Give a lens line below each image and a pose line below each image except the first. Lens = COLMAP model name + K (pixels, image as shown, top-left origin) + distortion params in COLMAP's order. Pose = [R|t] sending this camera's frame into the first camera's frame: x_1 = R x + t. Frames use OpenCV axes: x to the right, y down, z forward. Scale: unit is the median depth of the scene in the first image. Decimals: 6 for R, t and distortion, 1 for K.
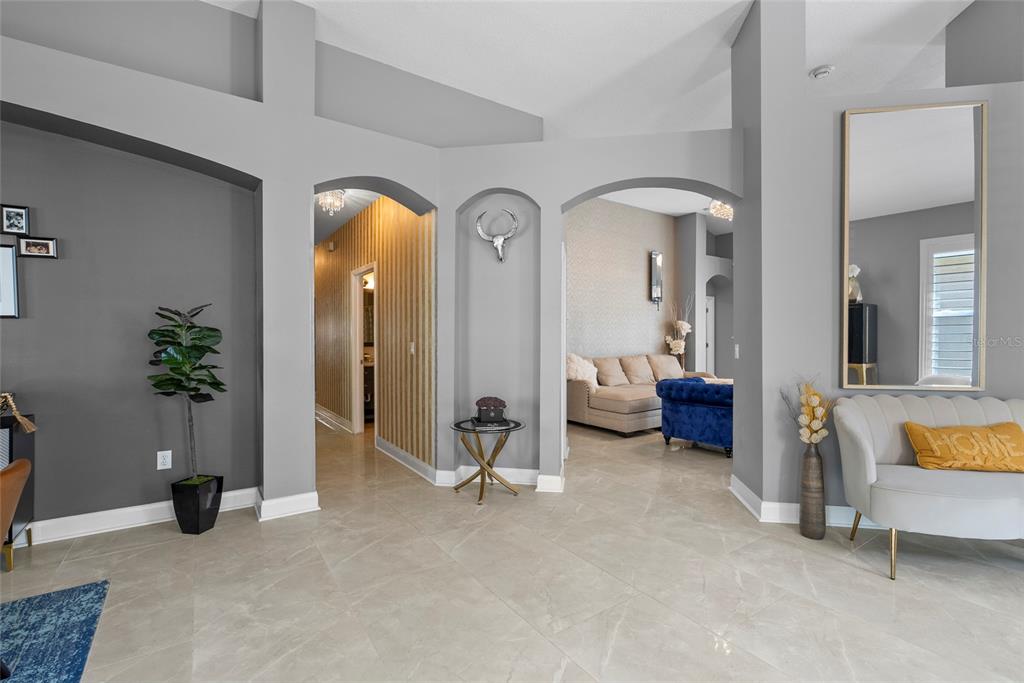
lens RADIAL K [[466.1, 0, 507.0], [0, 466.1, 341.5], [0, 0, 1]] dist [0.003775, 0.002617]
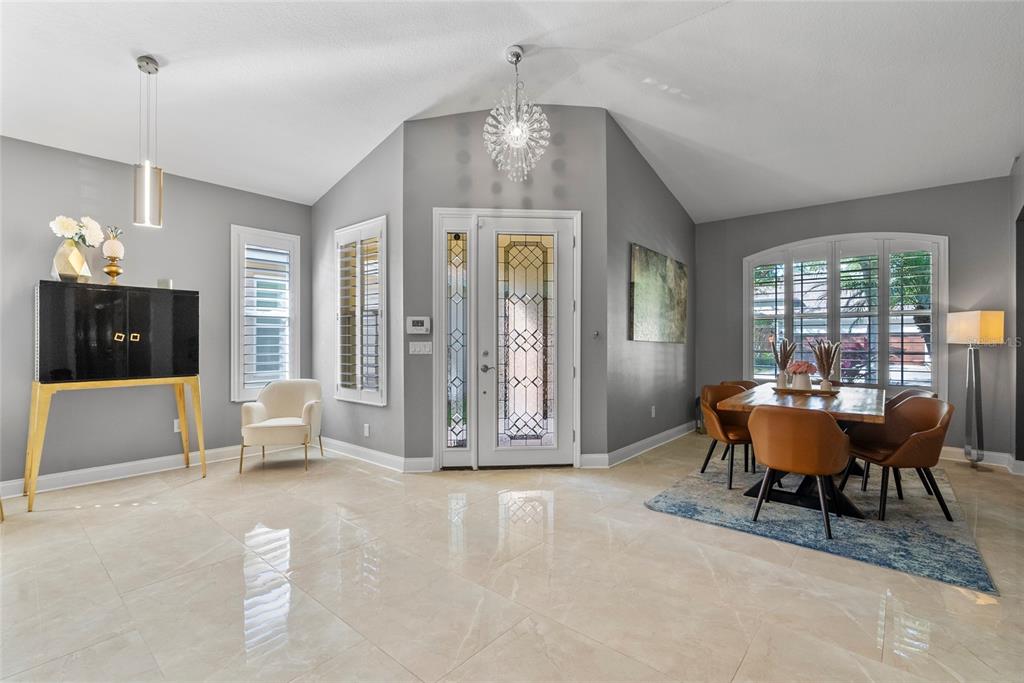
lens RADIAL K [[466.1, 0, 510.3], [0, 466.1, 341.5], [0, 0, 1]] dist [0.003775, 0.002617]
pose [[-0.965302, -0.004080, -0.261104, 0.406279], [-0.005775, 0.999967, 0.005723, -0.001963], [0.261072, 0.007032, -0.965294, 1.942299]]
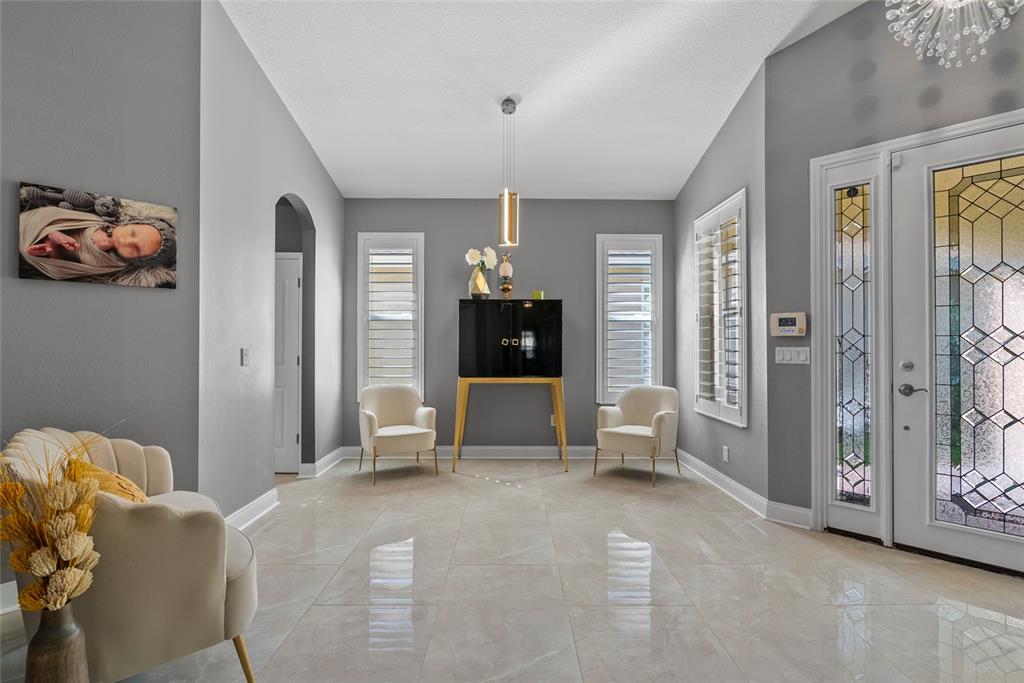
lens RADIAL K [[466.1, 0, 512.7], [0, 466.1, 341.2], [0, 0, 1]] dist [0.003775, 0.002617]
pose [[-0.834858, -0.001547, 0.550464, 0.299125], [-0.002124, 0.999998, -0.000411, -0.002151], [-0.550462, -0.001512, -0.834859, 1.791945]]
